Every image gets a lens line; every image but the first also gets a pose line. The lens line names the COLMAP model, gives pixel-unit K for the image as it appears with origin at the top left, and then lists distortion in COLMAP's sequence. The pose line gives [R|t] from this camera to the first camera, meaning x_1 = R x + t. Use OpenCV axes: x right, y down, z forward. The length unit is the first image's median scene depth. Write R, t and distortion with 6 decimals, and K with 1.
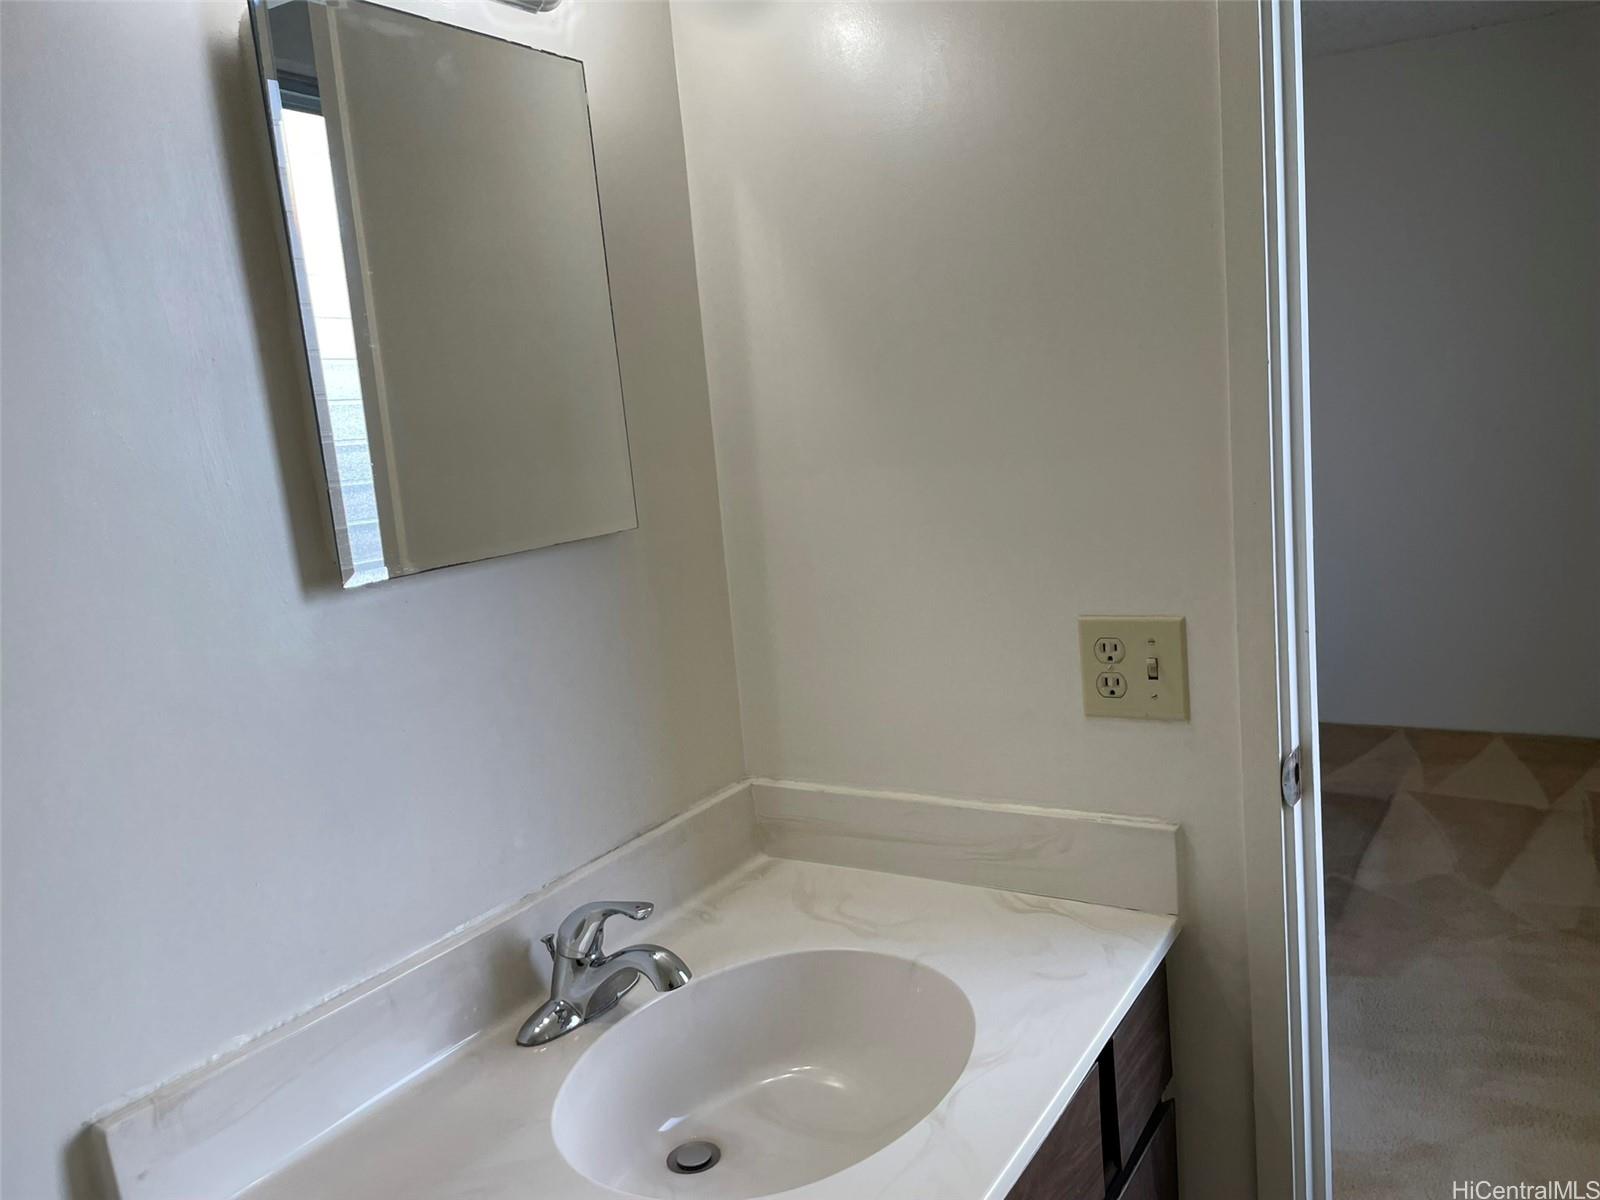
lens RADIAL K [[1197.7, 0, 800.0], [0, 1197.7, 600.0], [0, 0, 1]] dist [0.088440, -0.123595]
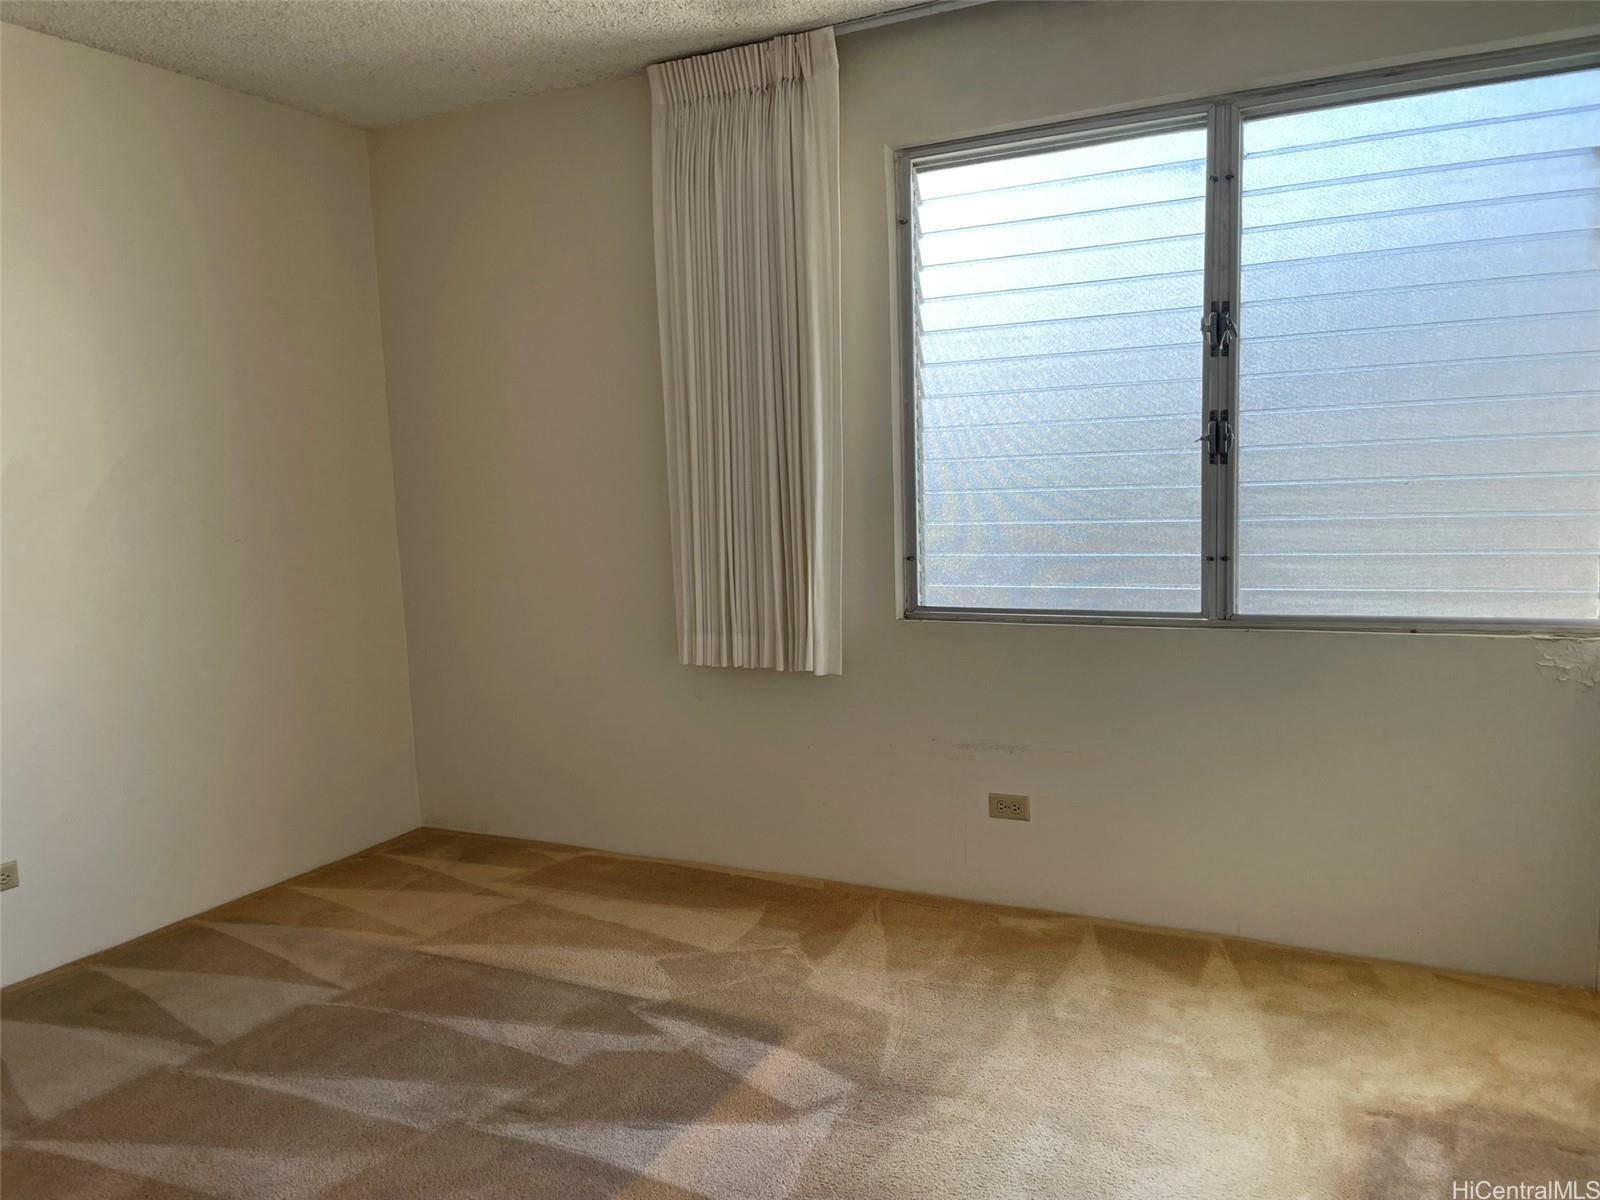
lens RADIAL K [[1197.7, 0, 800.0], [0, 1197.7, 600.0], [0, 0, 1]] dist [0.088440, -0.123595]
pose [[-0.123150, -0.027617, 0.992004, -0.391643], [0.179636, 0.982479, 0.049652, -0.078754], [-0.975994, 0.184314, -0.116031, 0.841499]]
